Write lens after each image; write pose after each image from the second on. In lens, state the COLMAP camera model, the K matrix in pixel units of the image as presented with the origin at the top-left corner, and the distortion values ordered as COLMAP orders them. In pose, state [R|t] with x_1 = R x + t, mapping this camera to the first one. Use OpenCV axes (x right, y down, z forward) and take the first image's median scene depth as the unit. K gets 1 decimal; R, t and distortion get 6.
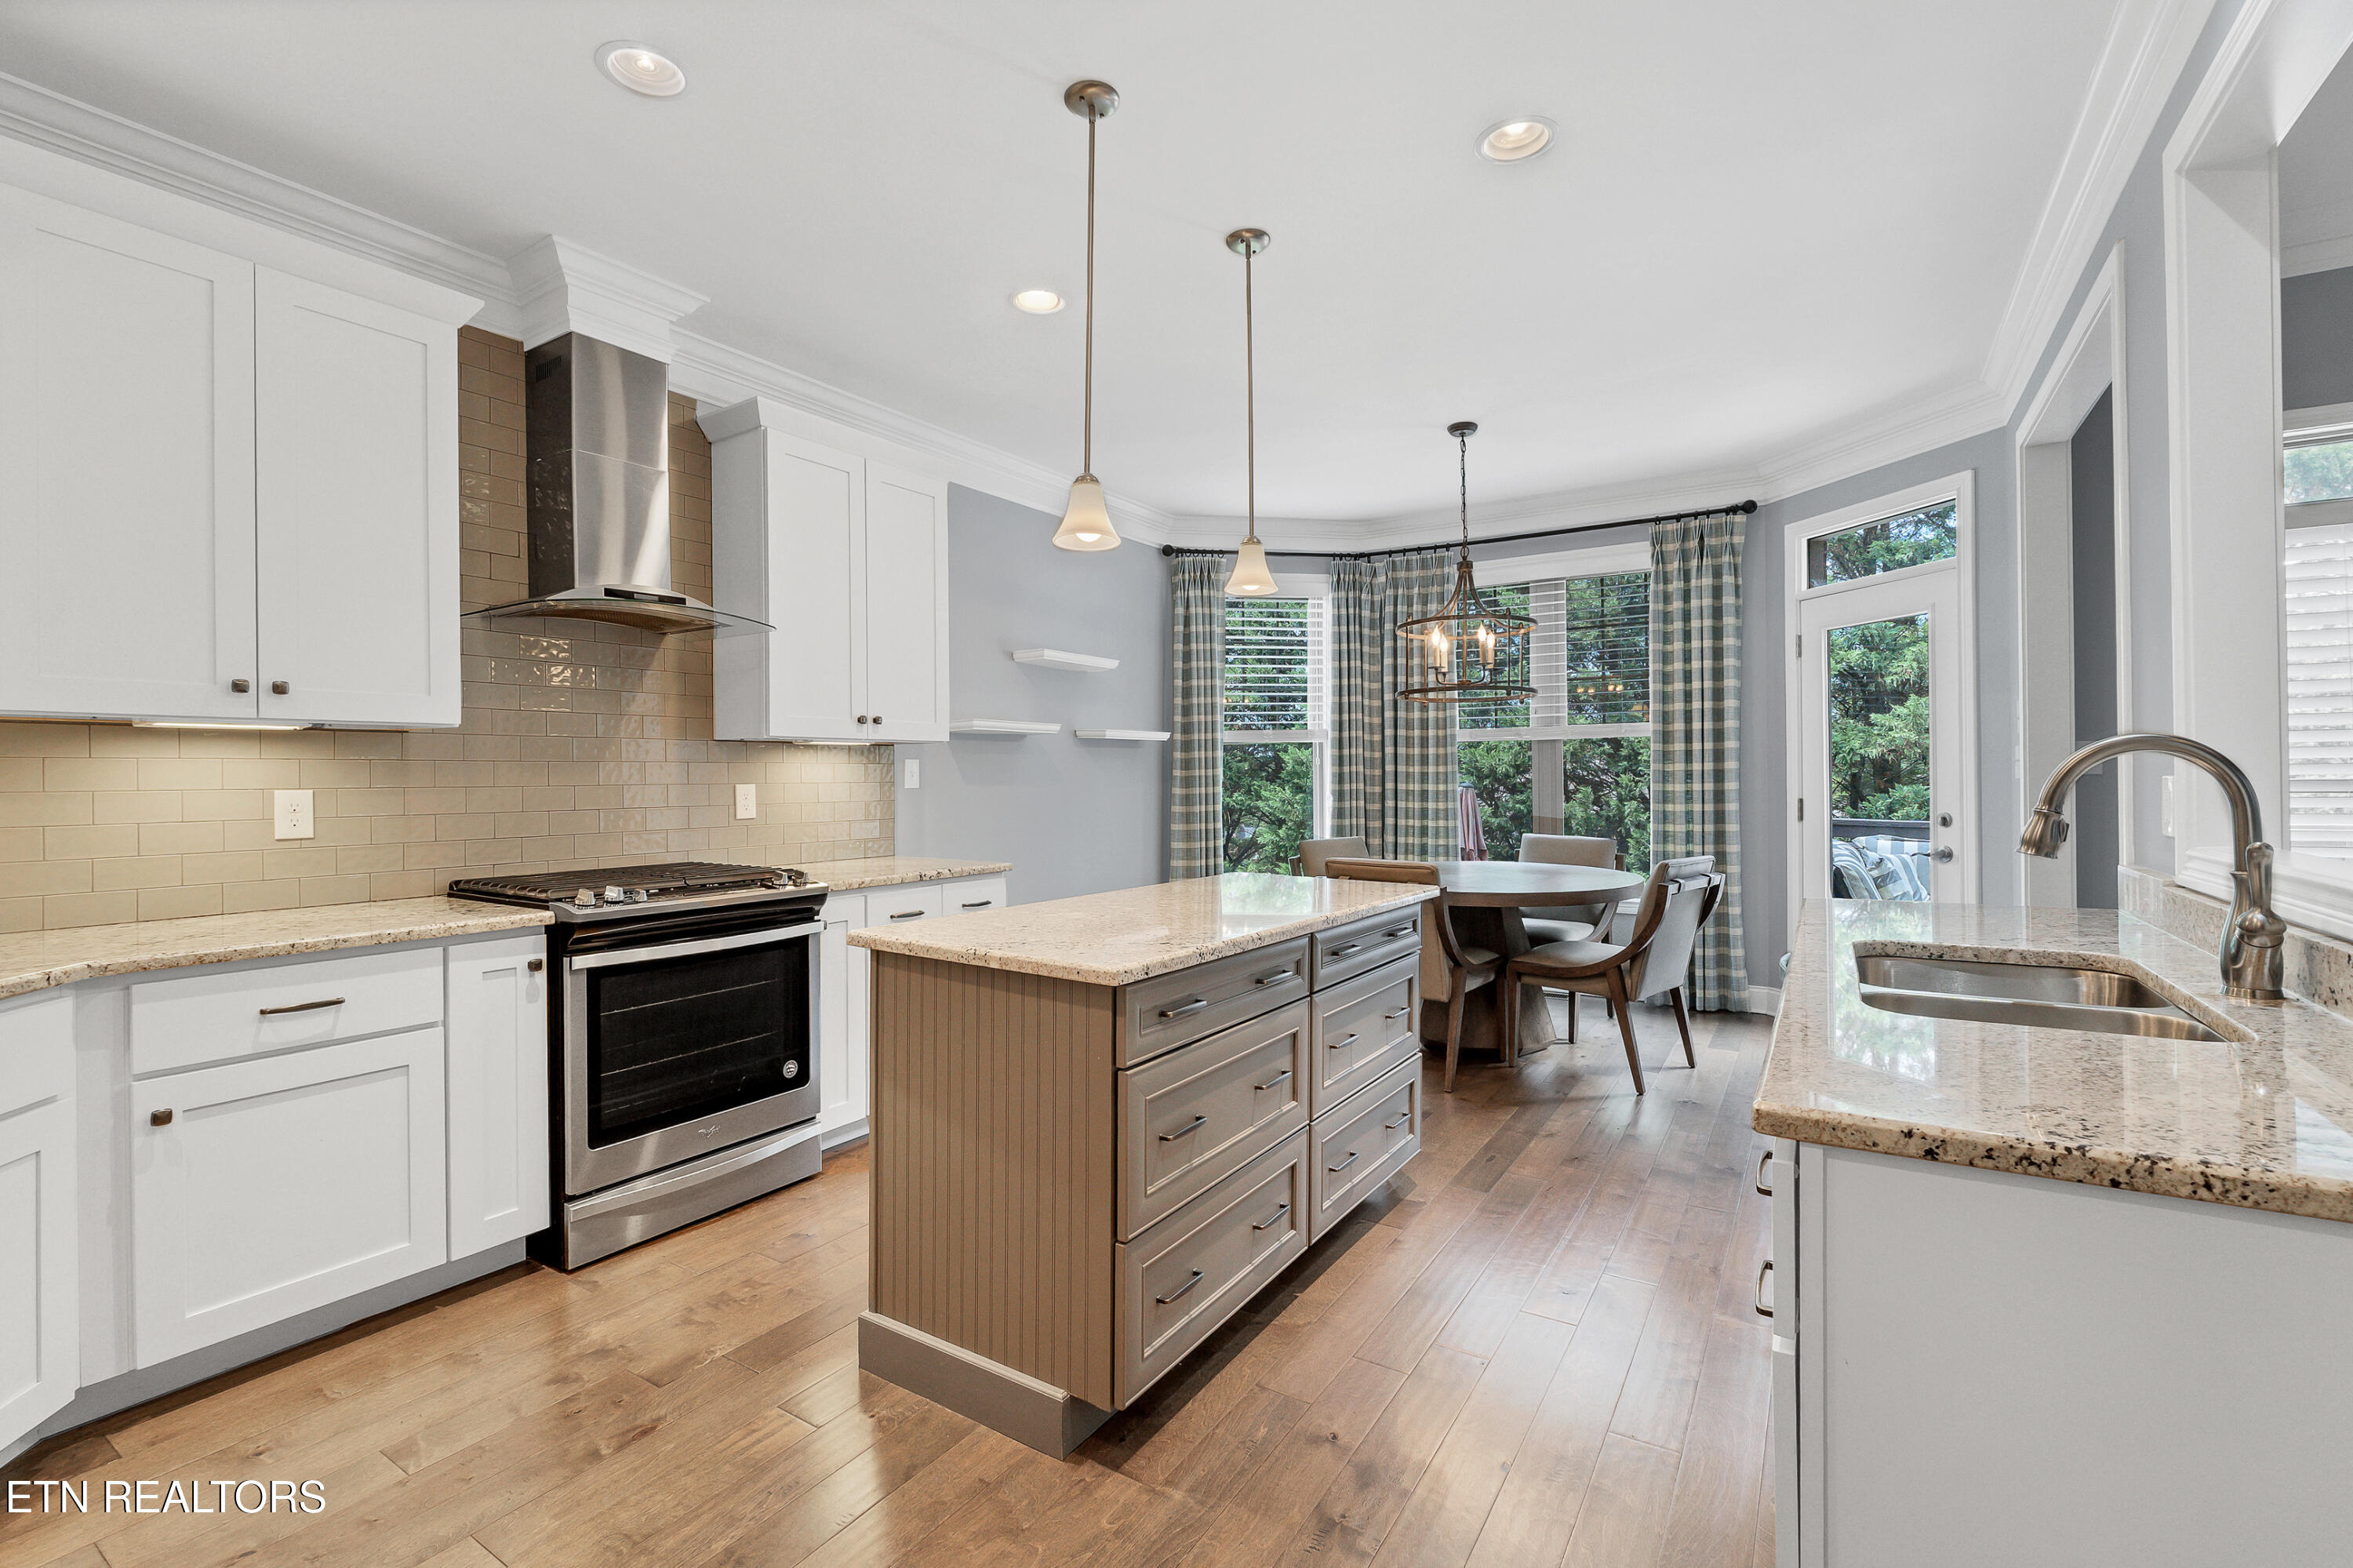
lens RADIAL K [[1012.2, 0, 1185.6], [0, 1012.2, 777.2], [0, 0, 1]] dist [-0.001318, 0.000888]
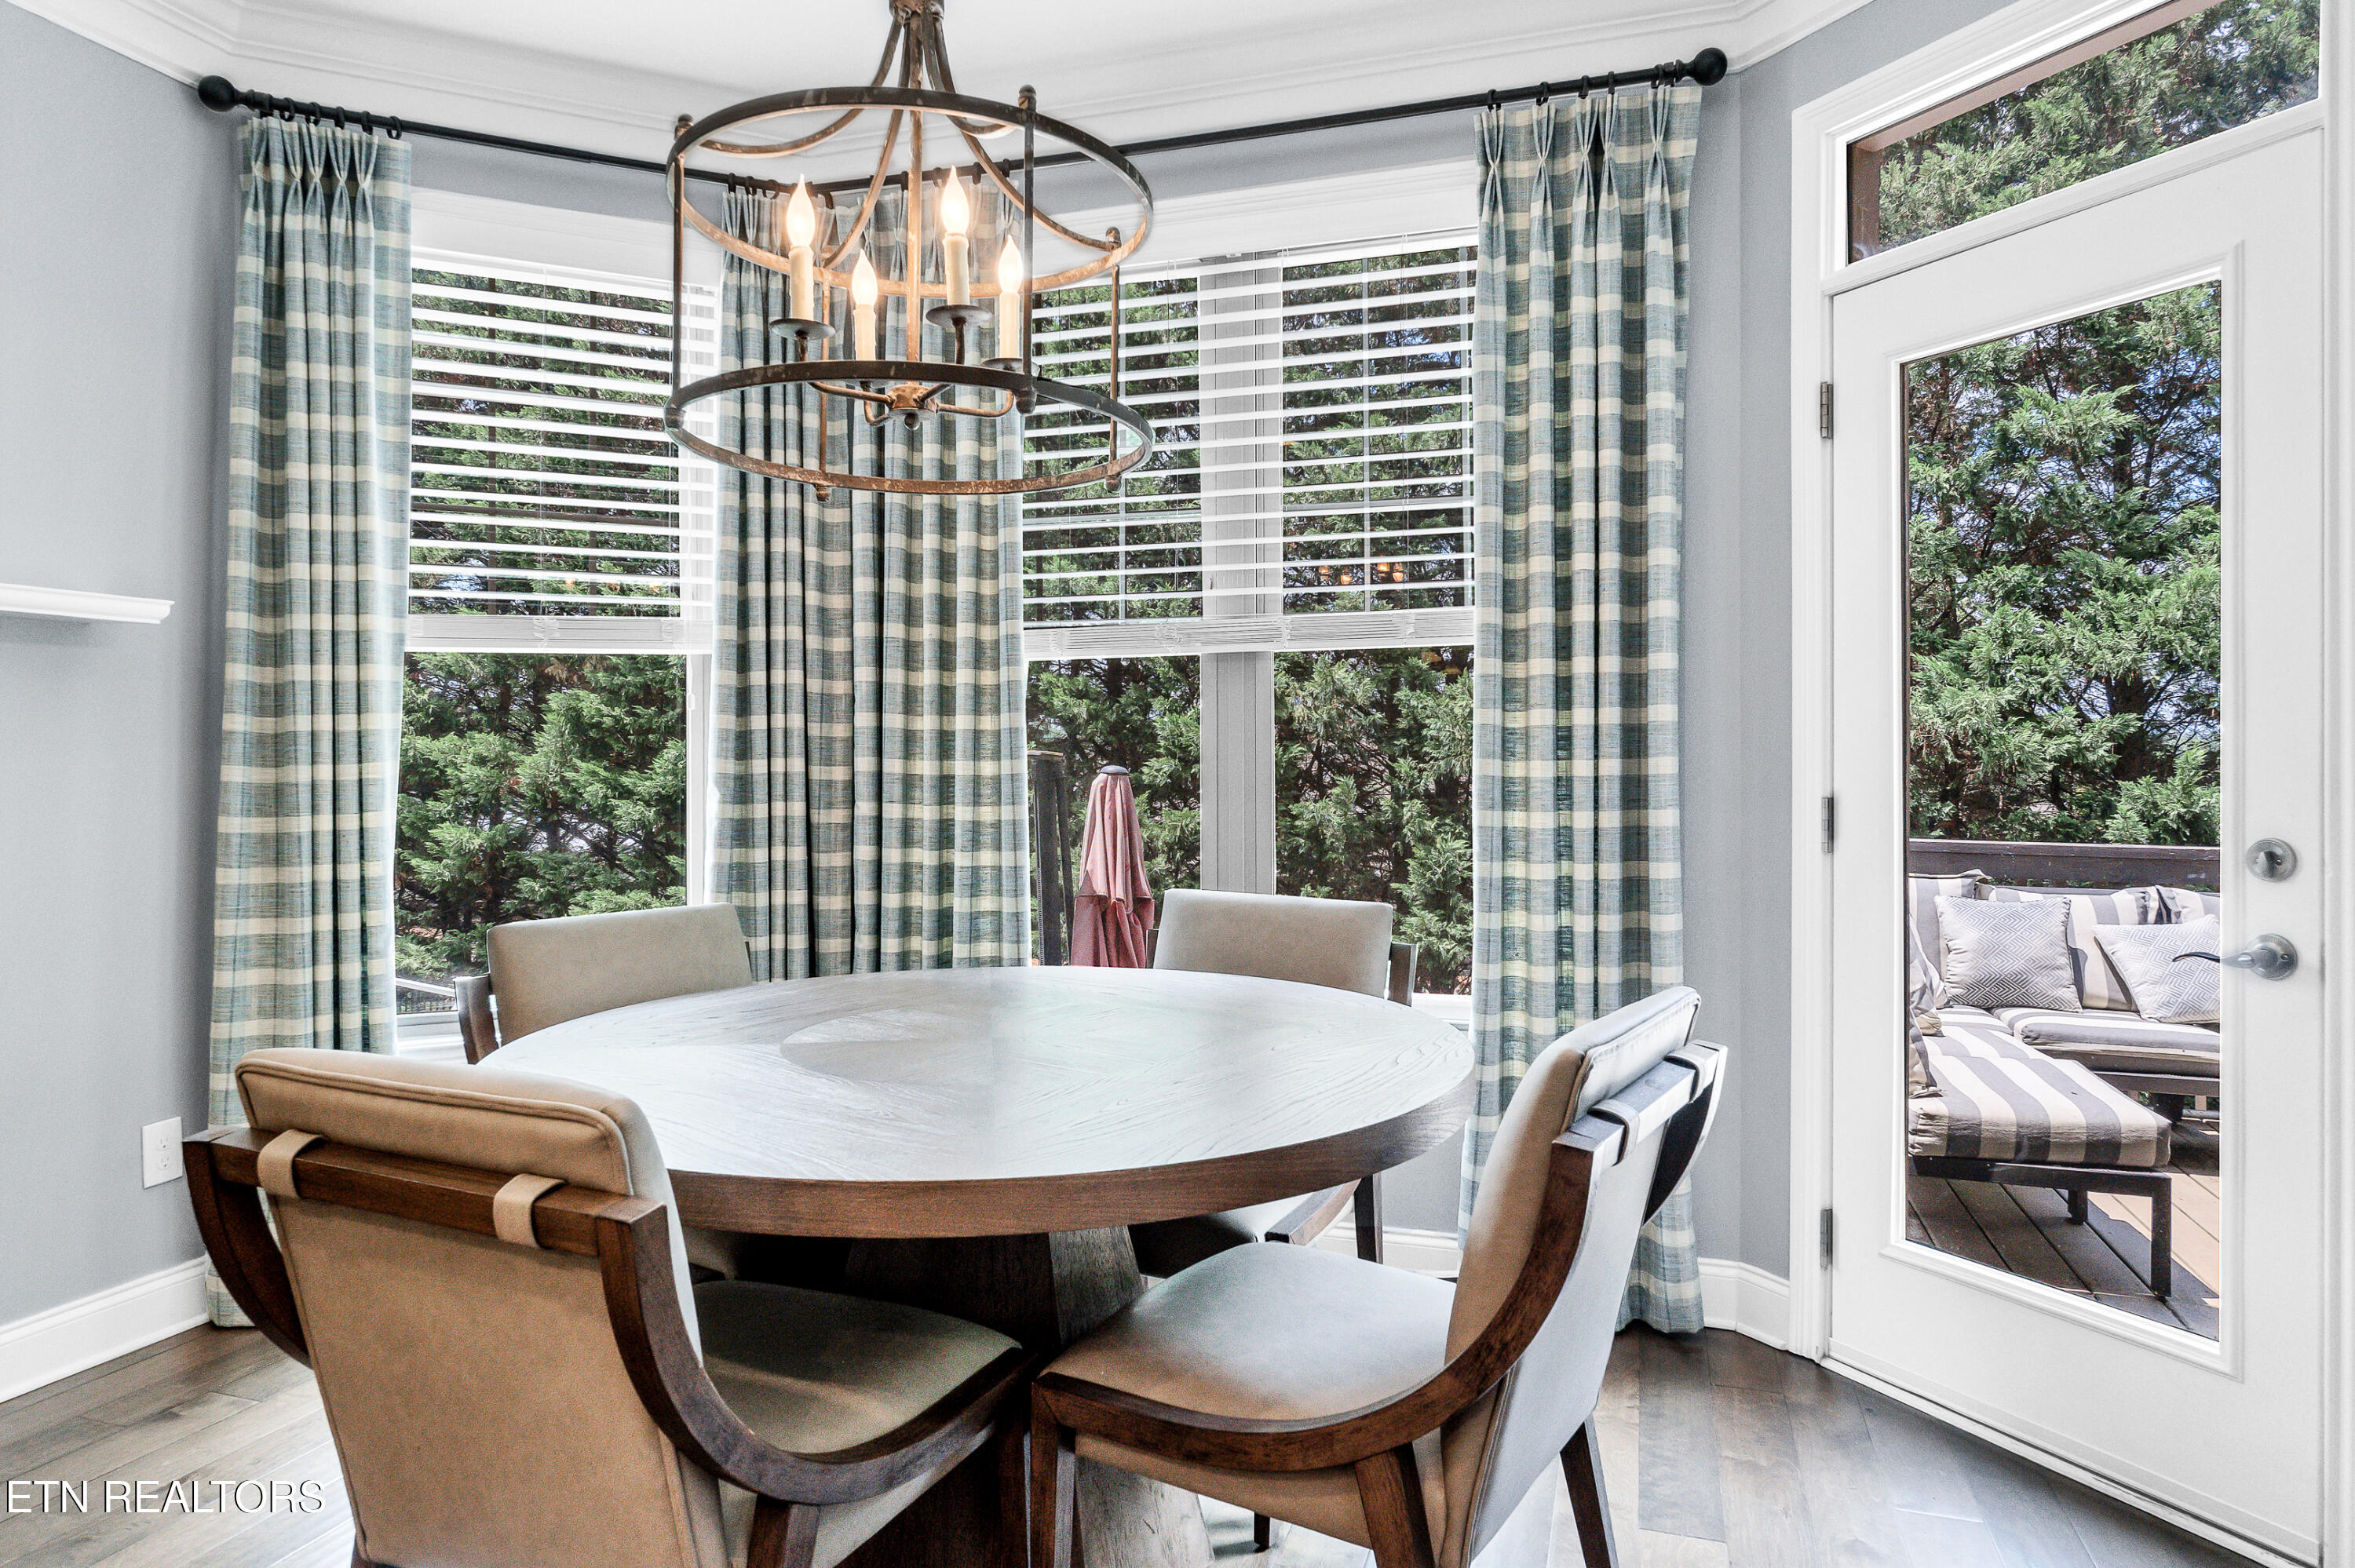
lens RADIAL K [[1475.7, 0, 1175.1], [0, 1475.7, 771.3], [0, 0, 1]] dist [-0.009664, -0.000210]
pose [[0.966944, 0.004622, 0.254948, 0.199623], [-0.005856, 0.999975, 0.004084, 0.009329], [-0.254922, -0.005442, 0.966946, 0.473270]]
